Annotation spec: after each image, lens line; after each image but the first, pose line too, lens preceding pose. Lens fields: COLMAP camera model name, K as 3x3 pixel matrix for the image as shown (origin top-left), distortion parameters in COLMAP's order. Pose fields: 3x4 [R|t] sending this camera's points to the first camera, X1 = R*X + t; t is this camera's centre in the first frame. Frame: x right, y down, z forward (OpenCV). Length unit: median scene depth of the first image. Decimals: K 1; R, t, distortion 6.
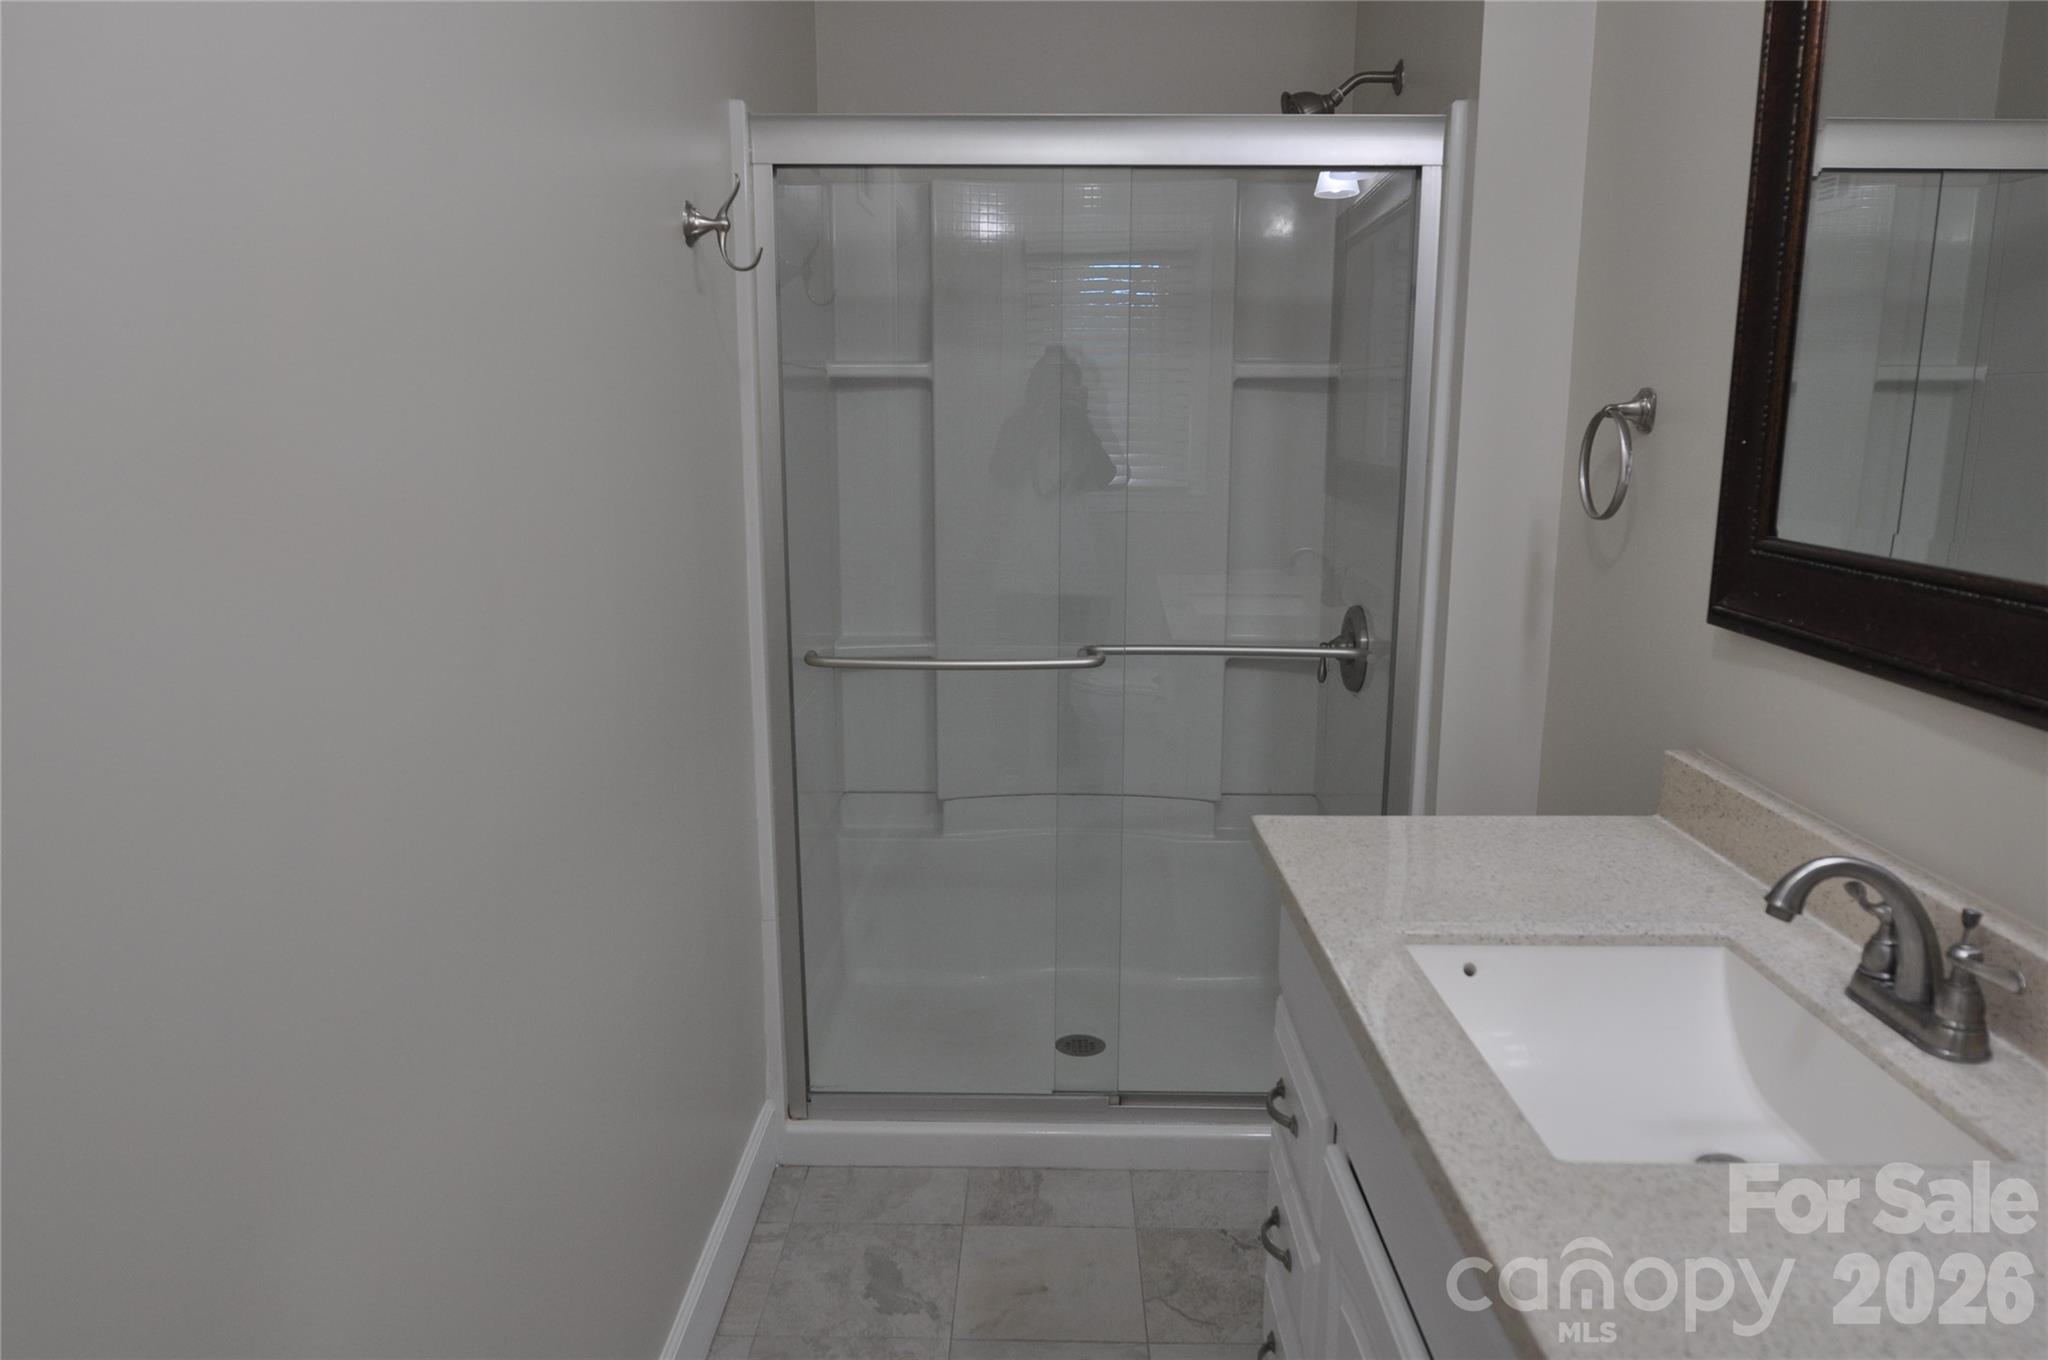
lens RADIAL K [[1397.1, 0, 1023.0], [0, 1397.1, 682.2], [0, 0, 1]] dist [-0.009304, -0.001757]
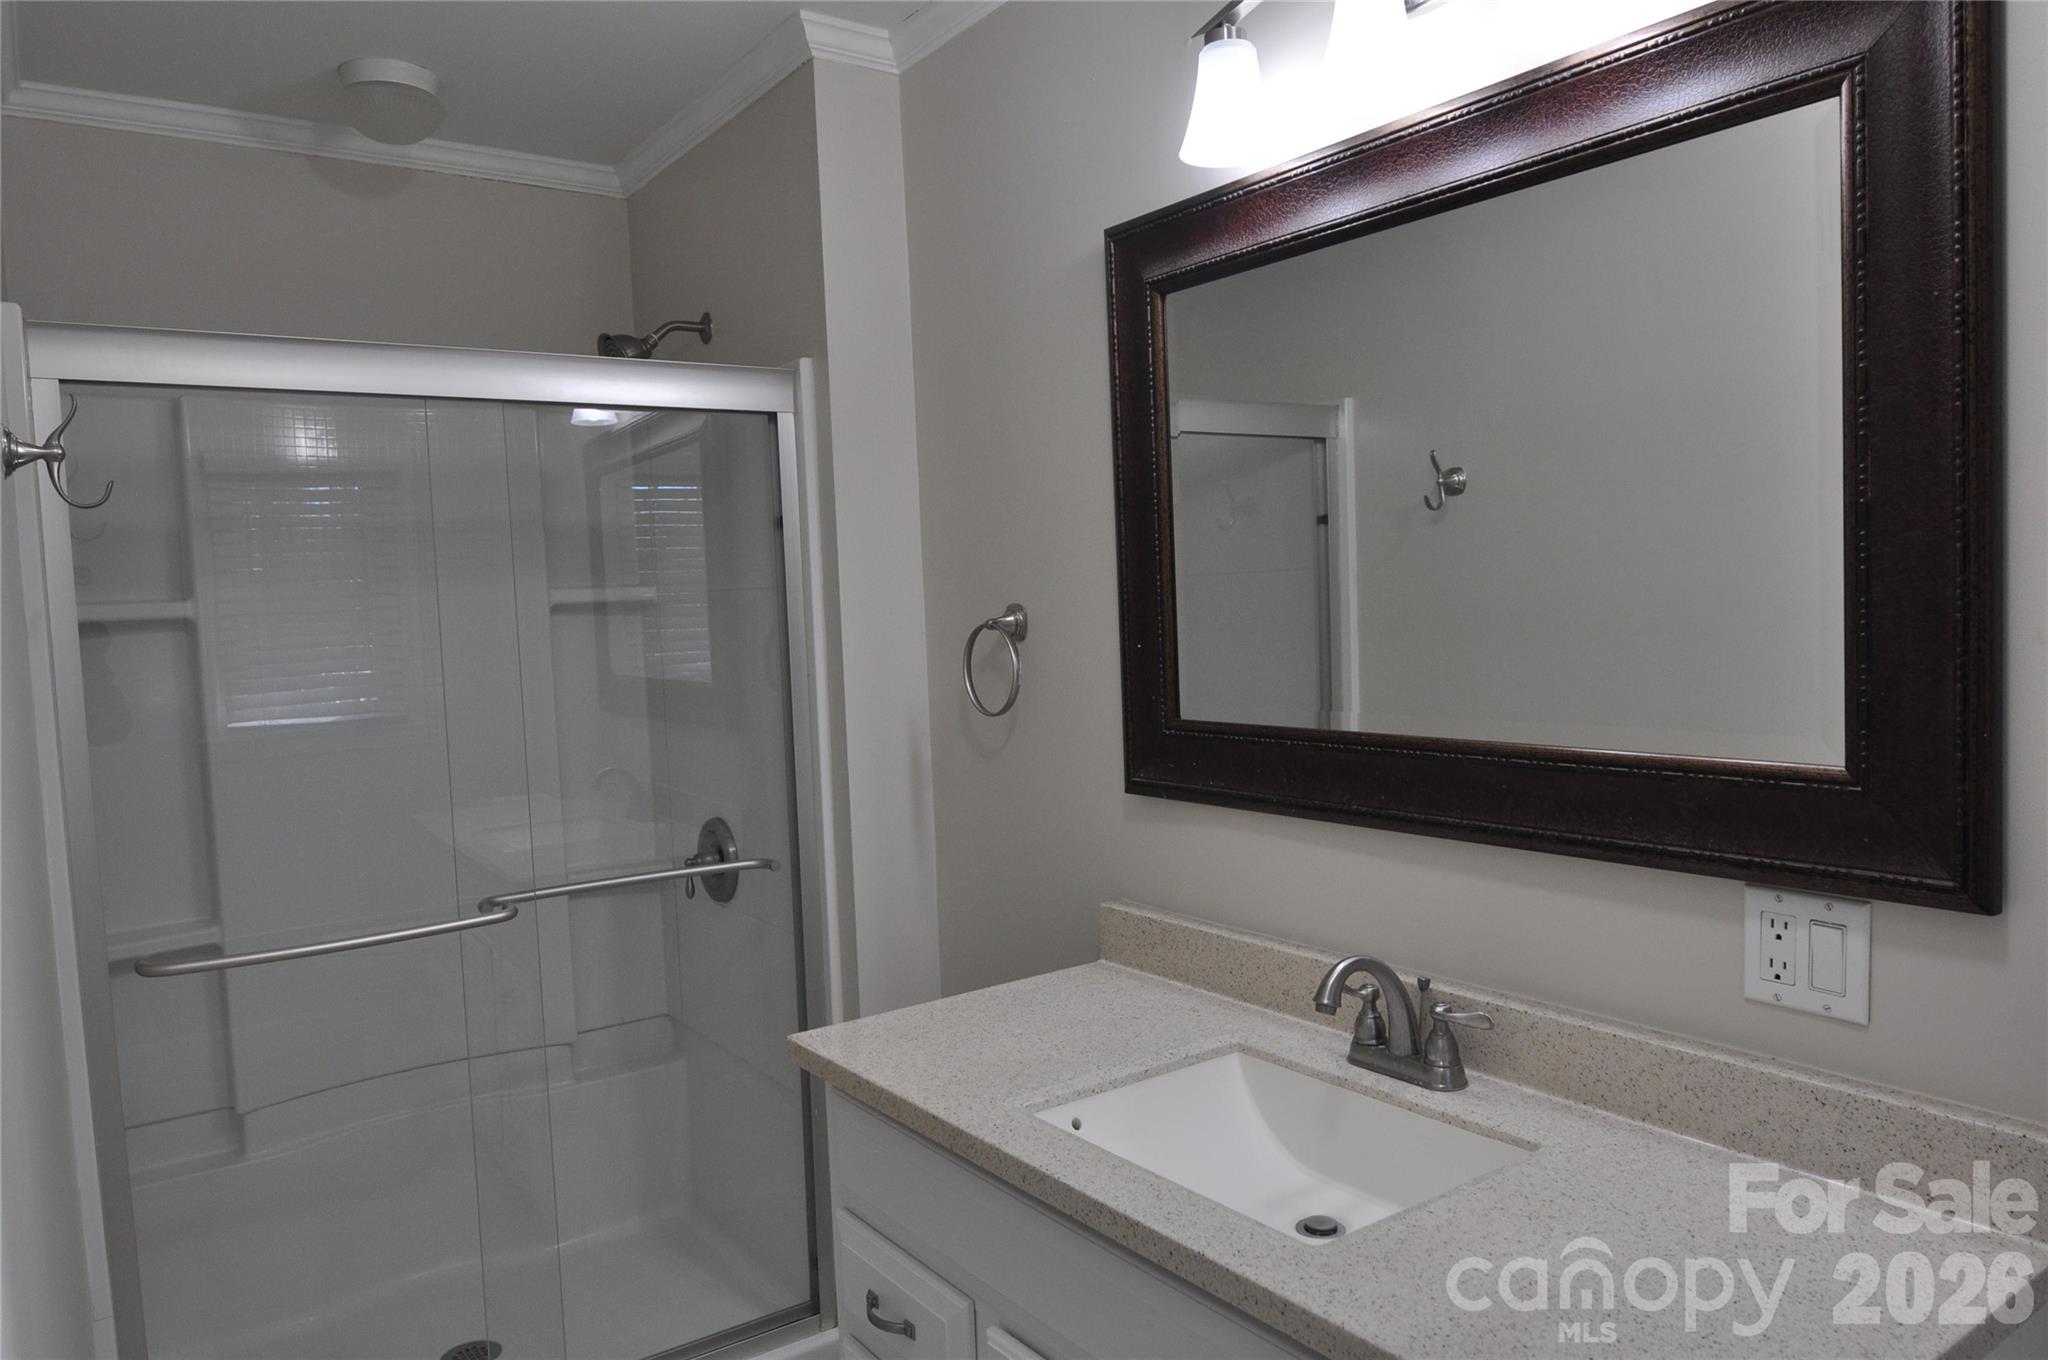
lens RADIAL K [[1397.1, 0, 1023.0], [0, 1397.1, 682.2], [0, 0, 1]] dist [-0.009304, -0.001757]
pose [[0.809235, -0.072156, 0.583038, -0.250618], [0.155226, 0.983421, -0.093741, -0.032473], [-0.566608, 0.166361, 0.807019, 0.043927]]
